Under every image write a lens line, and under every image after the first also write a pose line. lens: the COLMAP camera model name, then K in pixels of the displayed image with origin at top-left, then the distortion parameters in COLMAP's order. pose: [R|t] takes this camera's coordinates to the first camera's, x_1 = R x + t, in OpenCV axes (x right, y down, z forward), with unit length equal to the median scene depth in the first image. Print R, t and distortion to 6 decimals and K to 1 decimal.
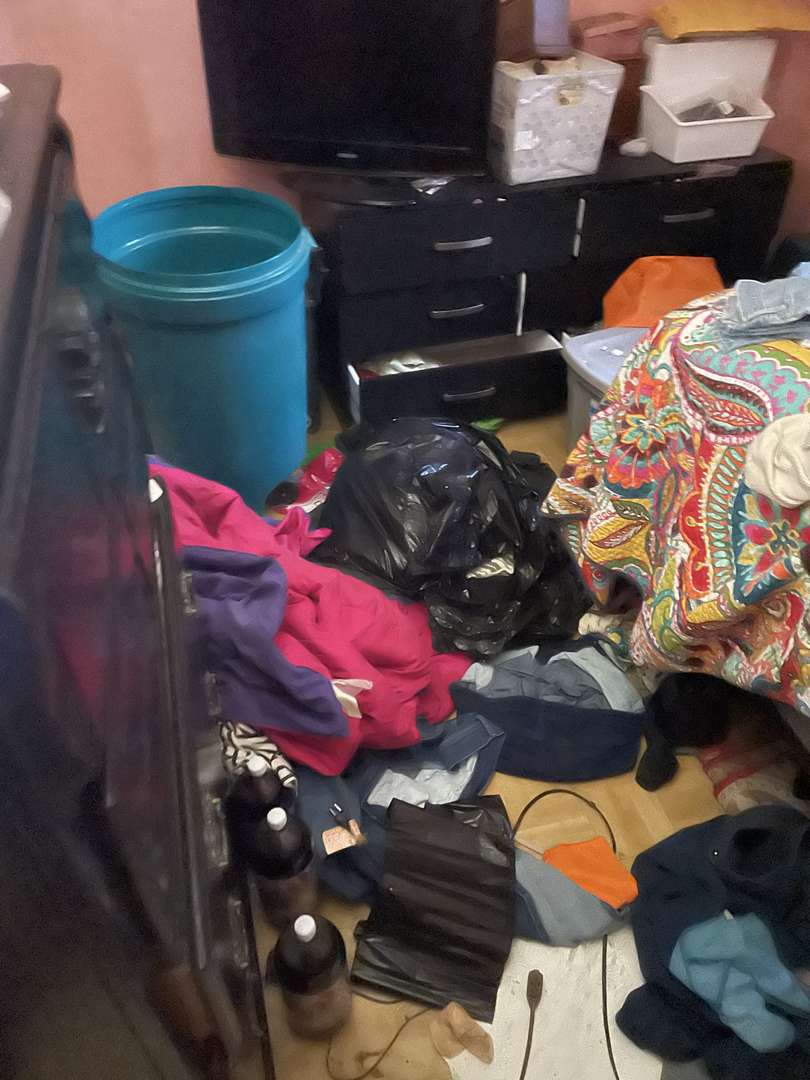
lens RADIAL K [[809.6, 0, 419.8], [0, 809.6, 547.2], [0, 0, 1]] dist [0.083903, -0.104894]
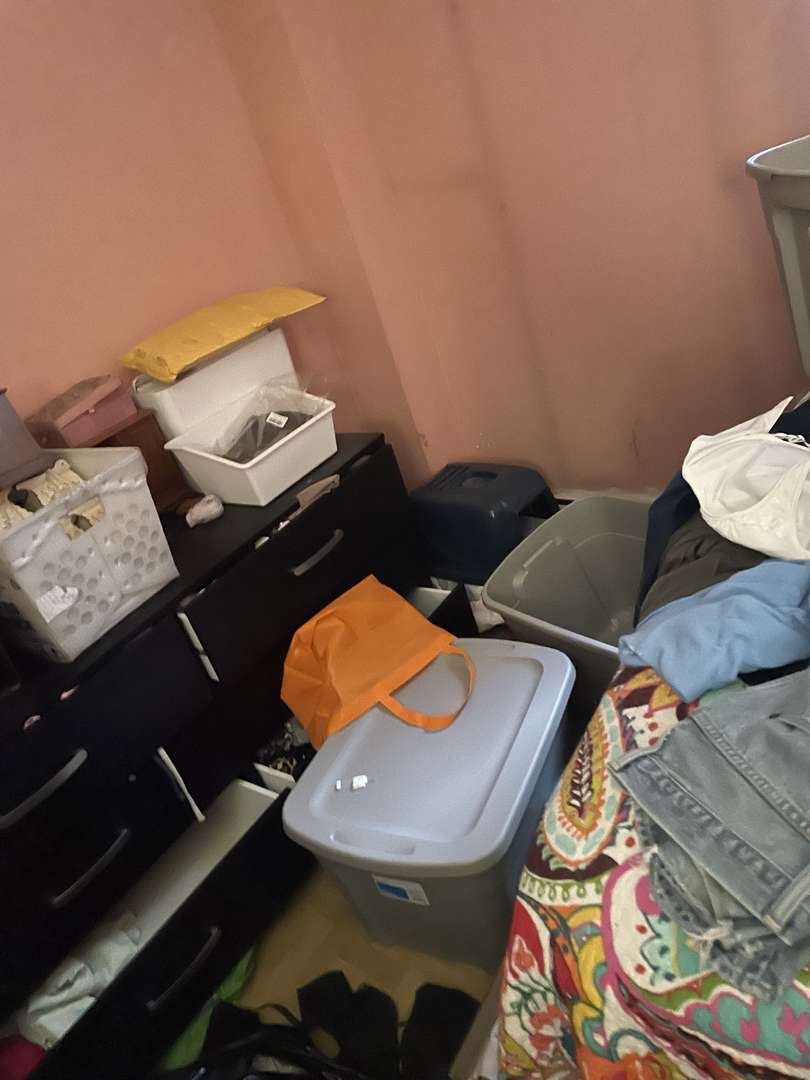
lens RADIAL K [[809.6, 0, 419.8], [0, 809.6, 547.2], [0, 0, 1]] dist [0.083903, -0.104894]
pose [[0.765338, -0.488219, 0.419405, 0.179307], [0.586693, 0.797143, -0.142673, -0.495102], [-0.264670, 0.355255, 0.896518, 0.619610]]
